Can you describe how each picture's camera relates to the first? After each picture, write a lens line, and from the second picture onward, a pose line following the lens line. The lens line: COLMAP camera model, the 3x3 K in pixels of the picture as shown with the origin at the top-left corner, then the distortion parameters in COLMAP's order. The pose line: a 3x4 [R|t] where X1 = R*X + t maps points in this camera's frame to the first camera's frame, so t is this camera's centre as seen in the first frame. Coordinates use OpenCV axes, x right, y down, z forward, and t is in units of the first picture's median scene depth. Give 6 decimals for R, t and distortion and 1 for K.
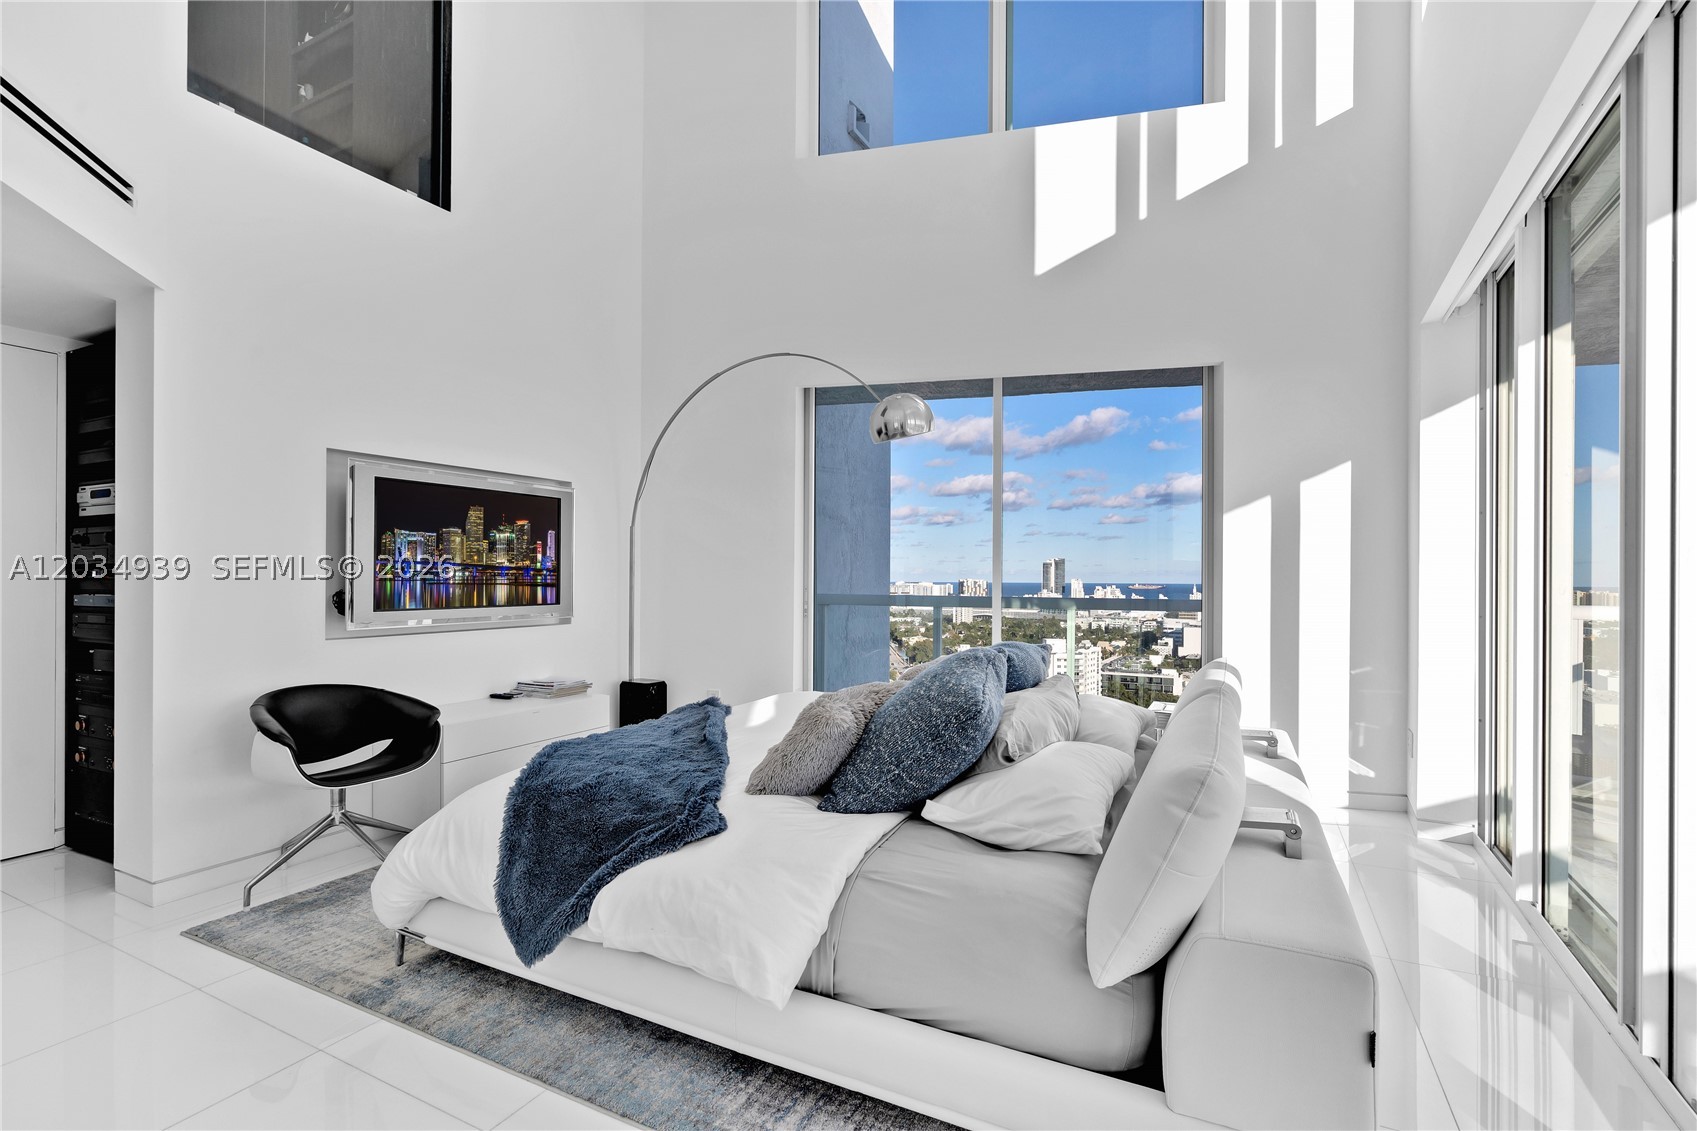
lens RADIAL K [[769.2, 0, 855.1], [0, 769.2, 569.5], [0, 0, 1]] dist [-0.003456, -0.000124]
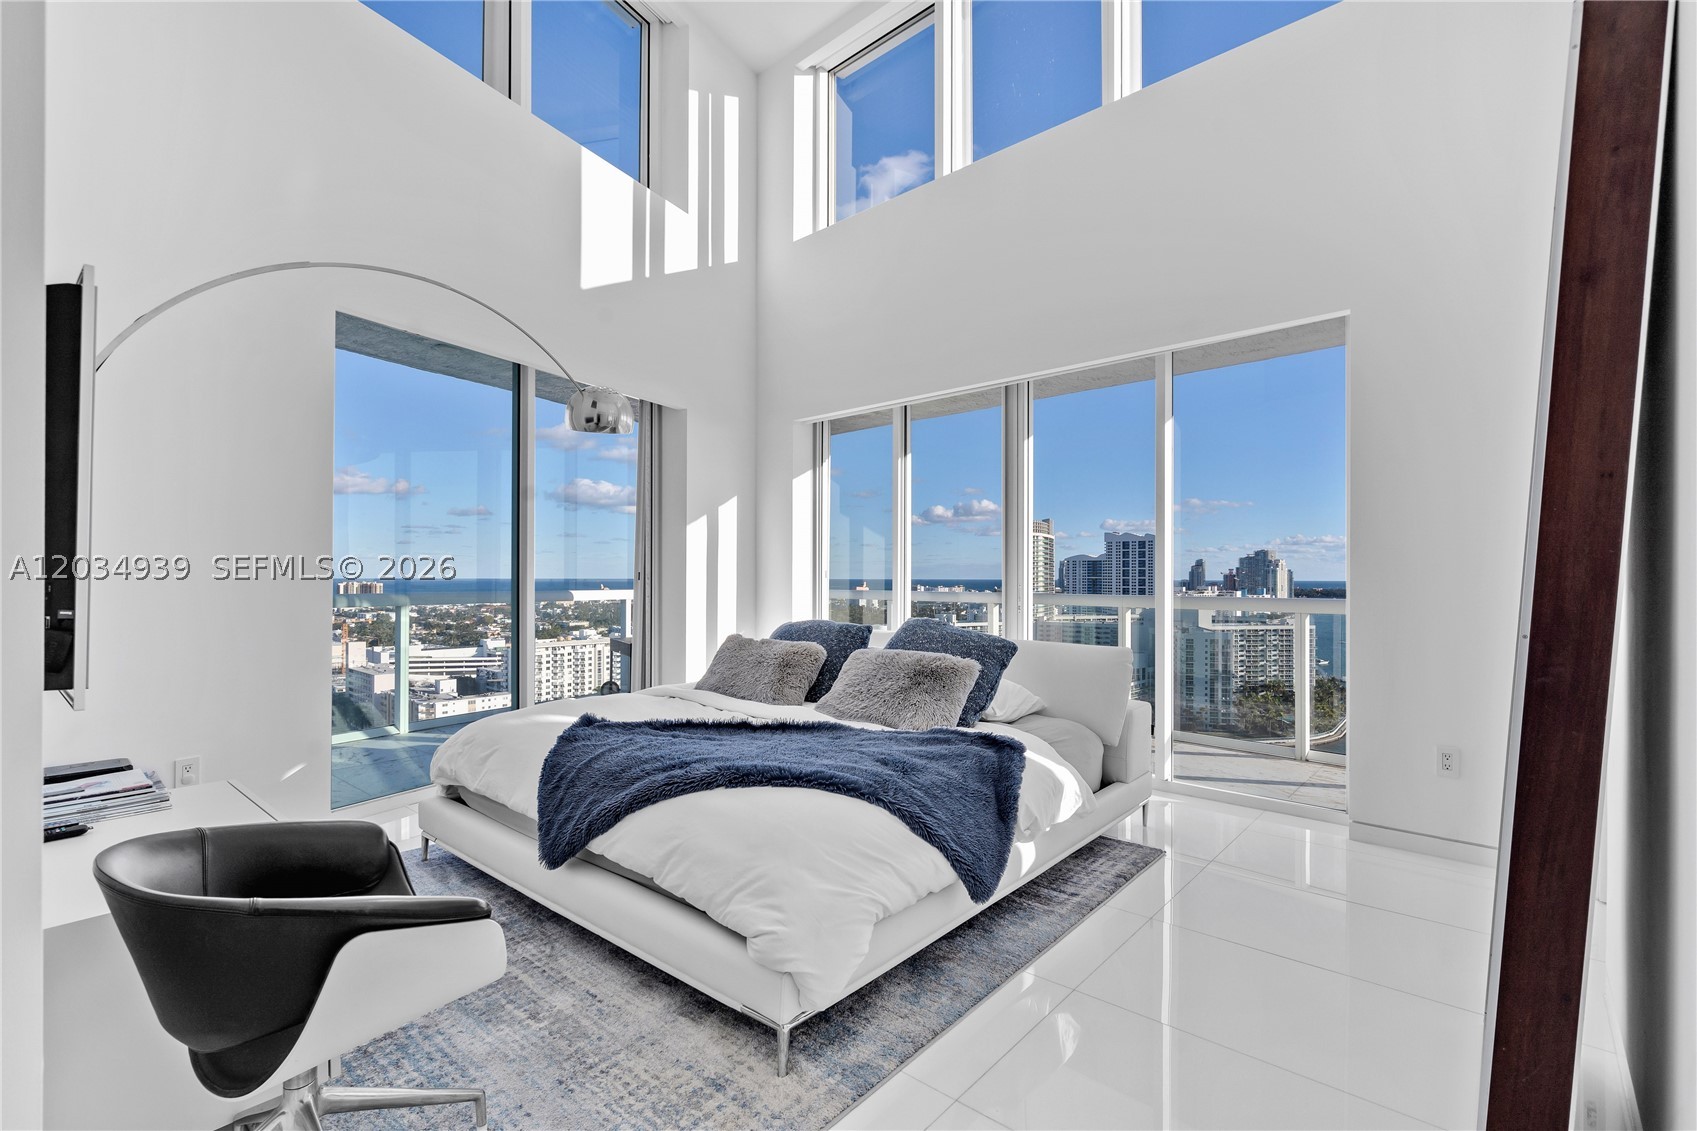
lens RADIAL K [[769.2, 0, 845.0], [0, 769.2, 569.2], [0, 0, 1]] dist [-0.003456, -0.000124]
pose [[0.224562, -0.004377, 0.974450, -0.724425], [-0.003995, 0.999977, 0.005412, -0.003438], [-0.974452, -0.005108, 0.224540, 0.413736]]
